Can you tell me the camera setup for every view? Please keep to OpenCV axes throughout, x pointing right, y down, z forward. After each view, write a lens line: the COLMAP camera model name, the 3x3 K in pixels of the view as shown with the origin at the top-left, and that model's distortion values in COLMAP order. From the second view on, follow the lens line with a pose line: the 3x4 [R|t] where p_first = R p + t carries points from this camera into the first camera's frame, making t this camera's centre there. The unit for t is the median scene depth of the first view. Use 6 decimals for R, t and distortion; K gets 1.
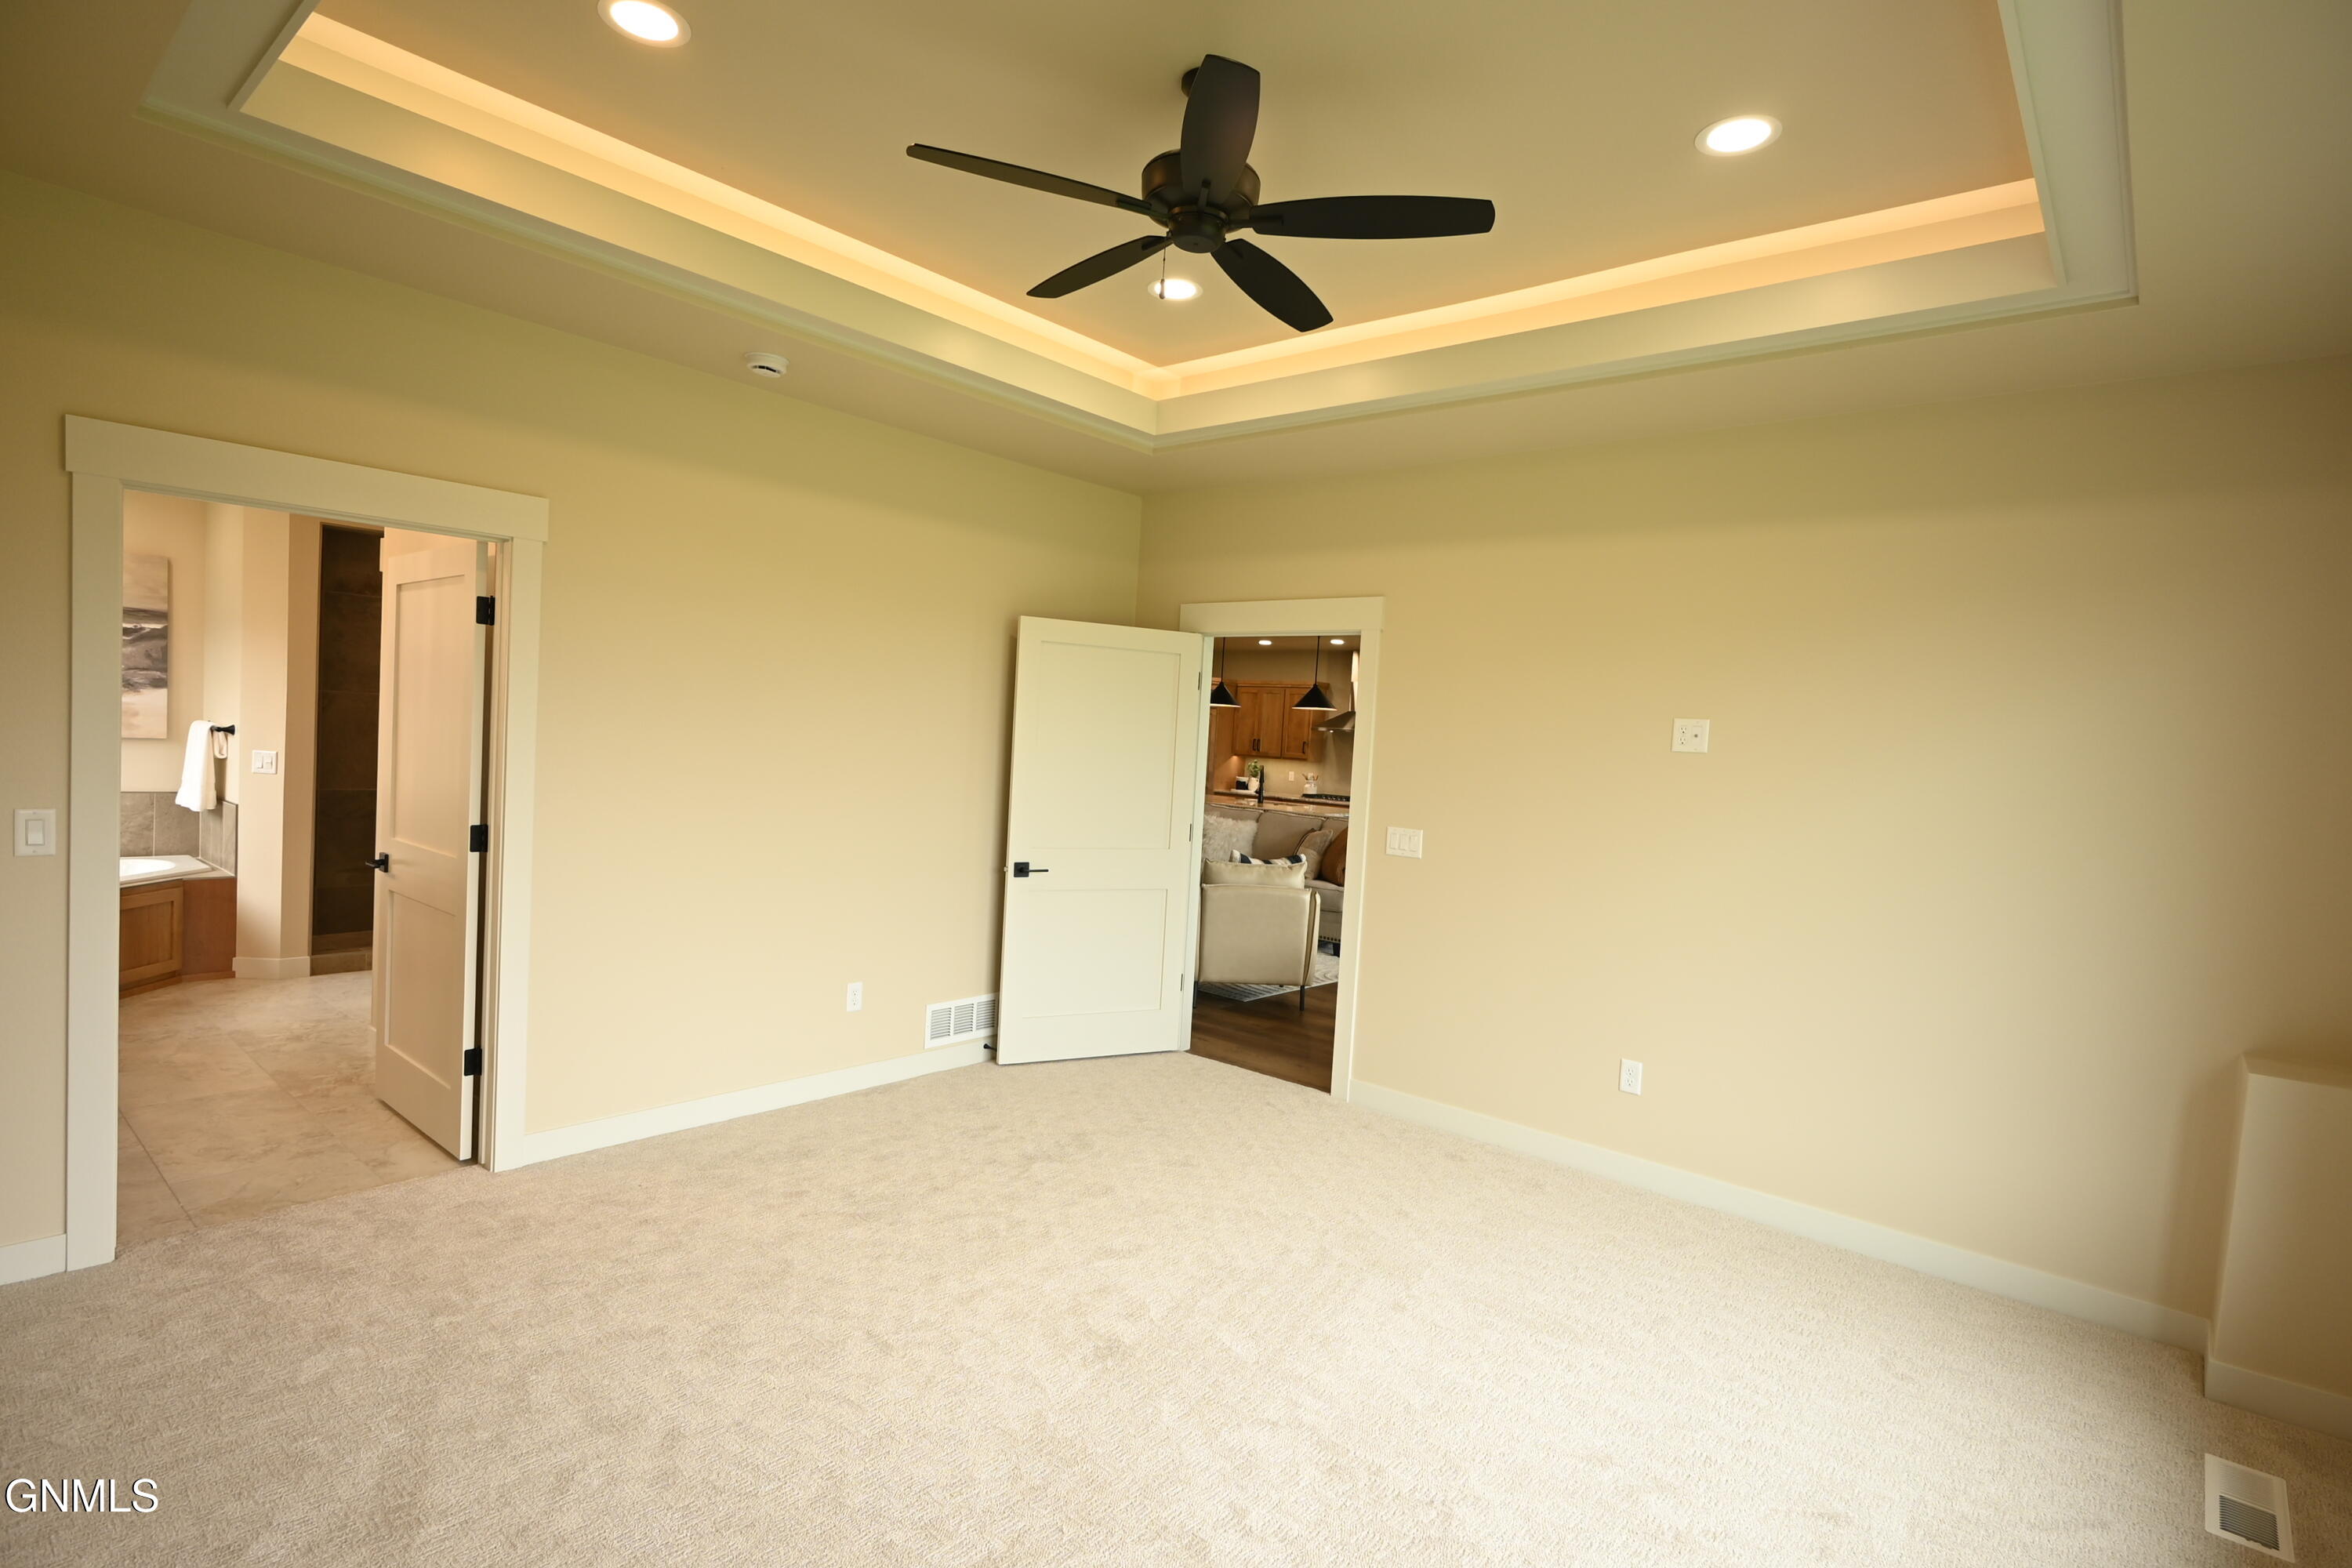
lens RADIAL K [[1153.0, 0, 1169.9], [0, 1153.0, 795.3], [0, 0, 1]] dist [0.000405, -0.001389]
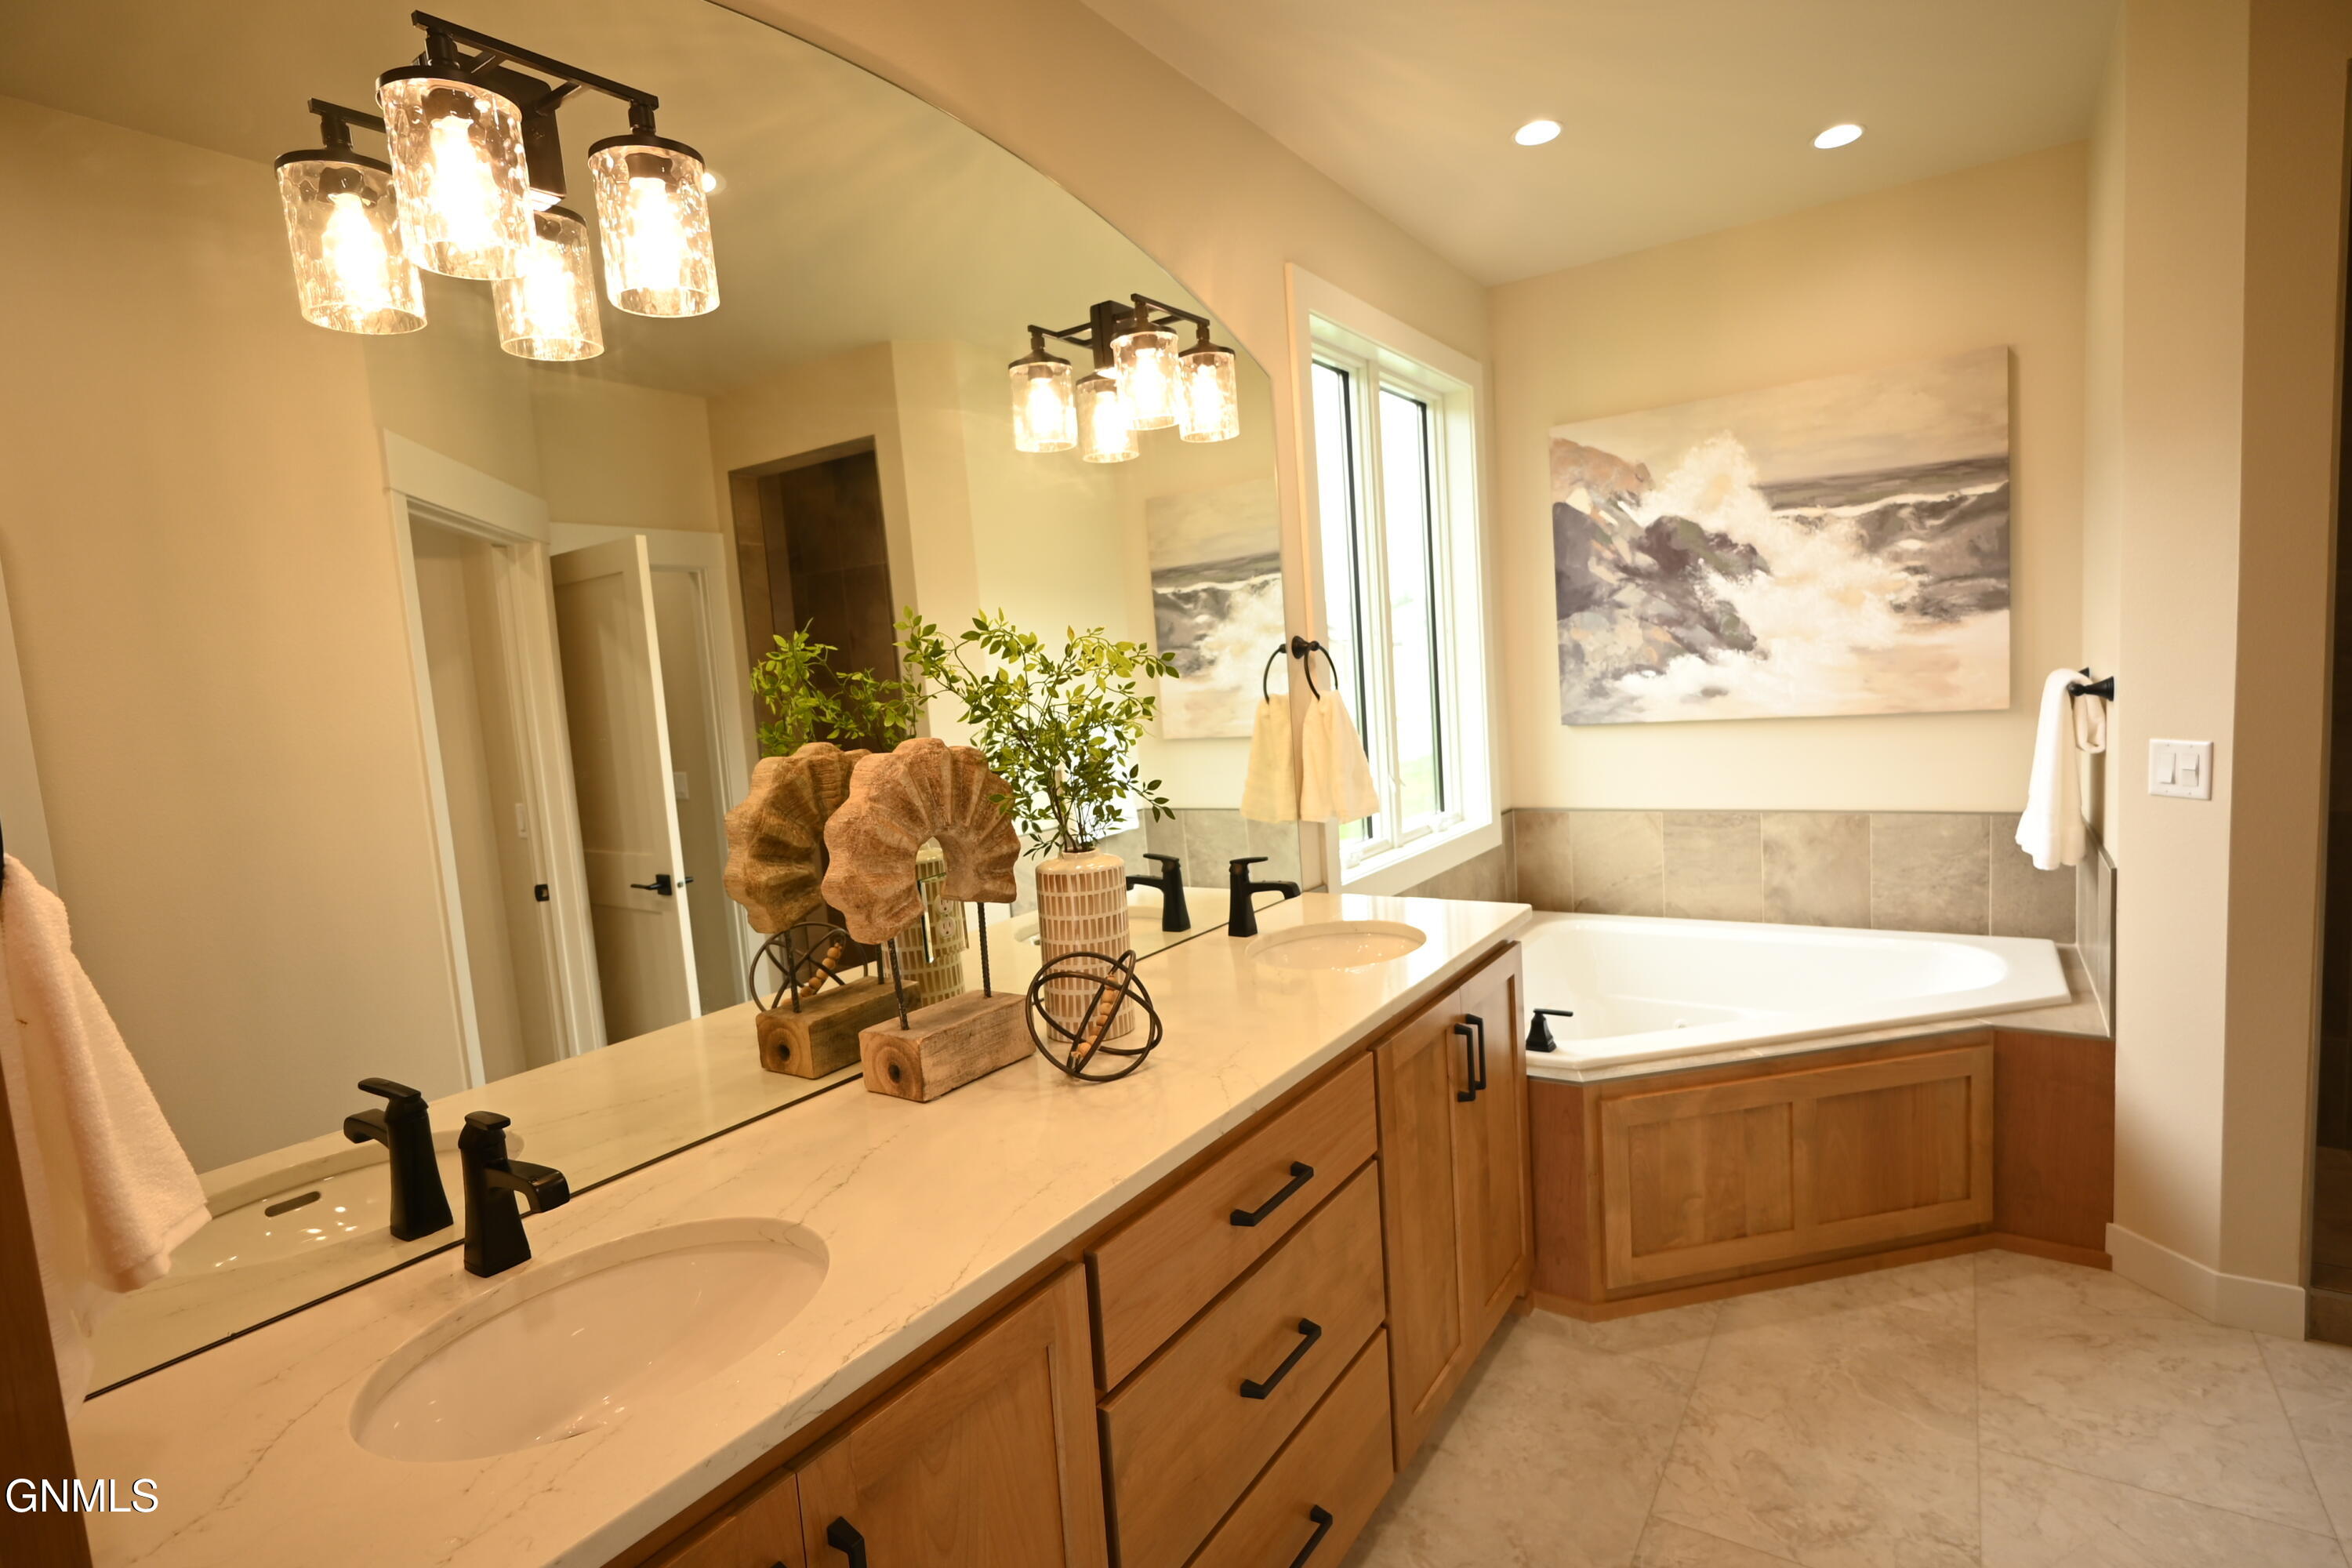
lens RADIAL K [[1153.0, 0, 1176.3], [0, 1153.0, 785.5], [0, 0, 1]] dist [0.000405, -0.001389]
pose [[0.110612, 0.033282, -0.993306, -0.414718], [0.026405, 0.998988, 0.036413, -0.044558], [0.993513, -0.030256, 0.109621, 0.591120]]
